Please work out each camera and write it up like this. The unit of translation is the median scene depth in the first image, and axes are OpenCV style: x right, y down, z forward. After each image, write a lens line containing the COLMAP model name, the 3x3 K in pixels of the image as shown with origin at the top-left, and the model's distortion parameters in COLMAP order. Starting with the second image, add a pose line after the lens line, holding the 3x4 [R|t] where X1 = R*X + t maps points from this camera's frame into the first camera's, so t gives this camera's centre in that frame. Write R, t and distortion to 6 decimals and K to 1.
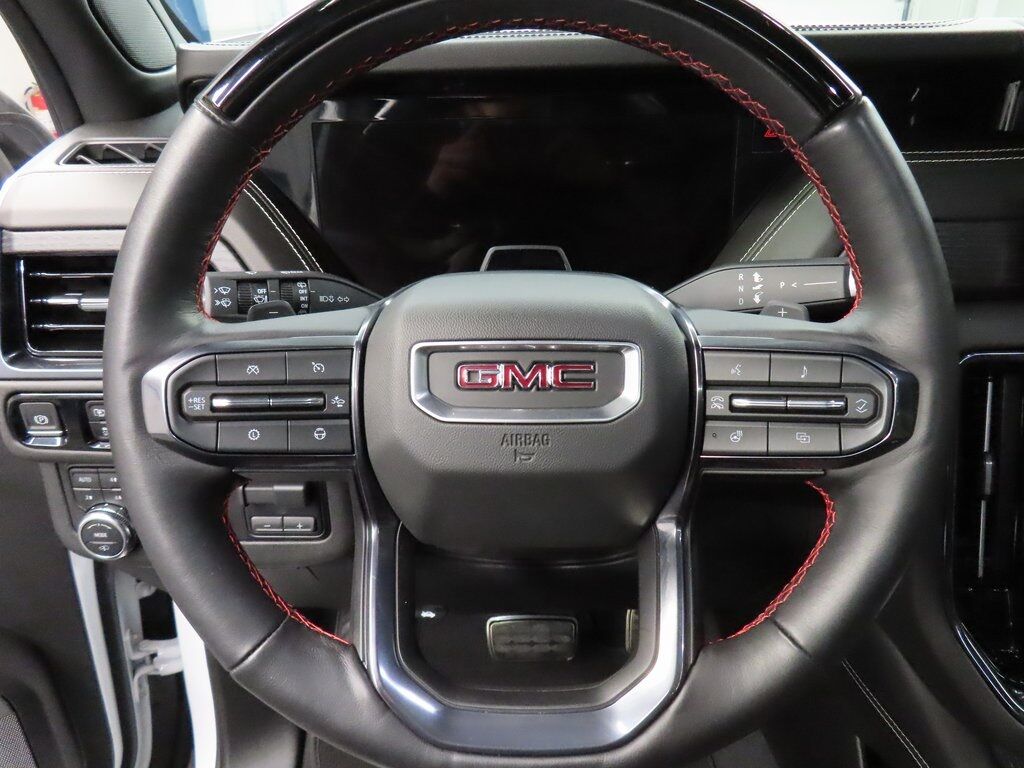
lens RADIAL K [[725.9, 0, 510.1], [0, 725.9, 386.7], [0, 0, 1]] dist [-0.023783, 0.005919]
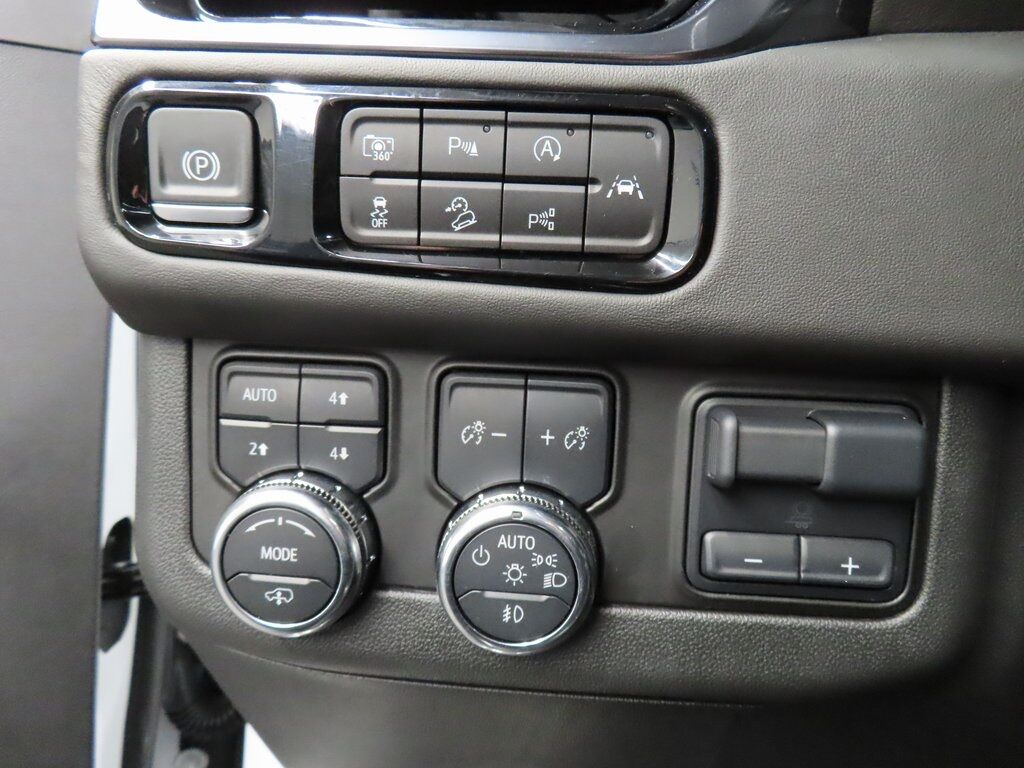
lens RADIAL K [[725.9, 0, 513.7], [0, 725.9, 382.9], [0, 0, 1]] dist [-0.023783, 0.005919]
pose [[0.997862, 0.058822, -0.028477, -0.450761], [-0.064182, 0.964154, -0.257465, 0.208901], [0.012311, 0.258742, 0.965868, 0.644178]]
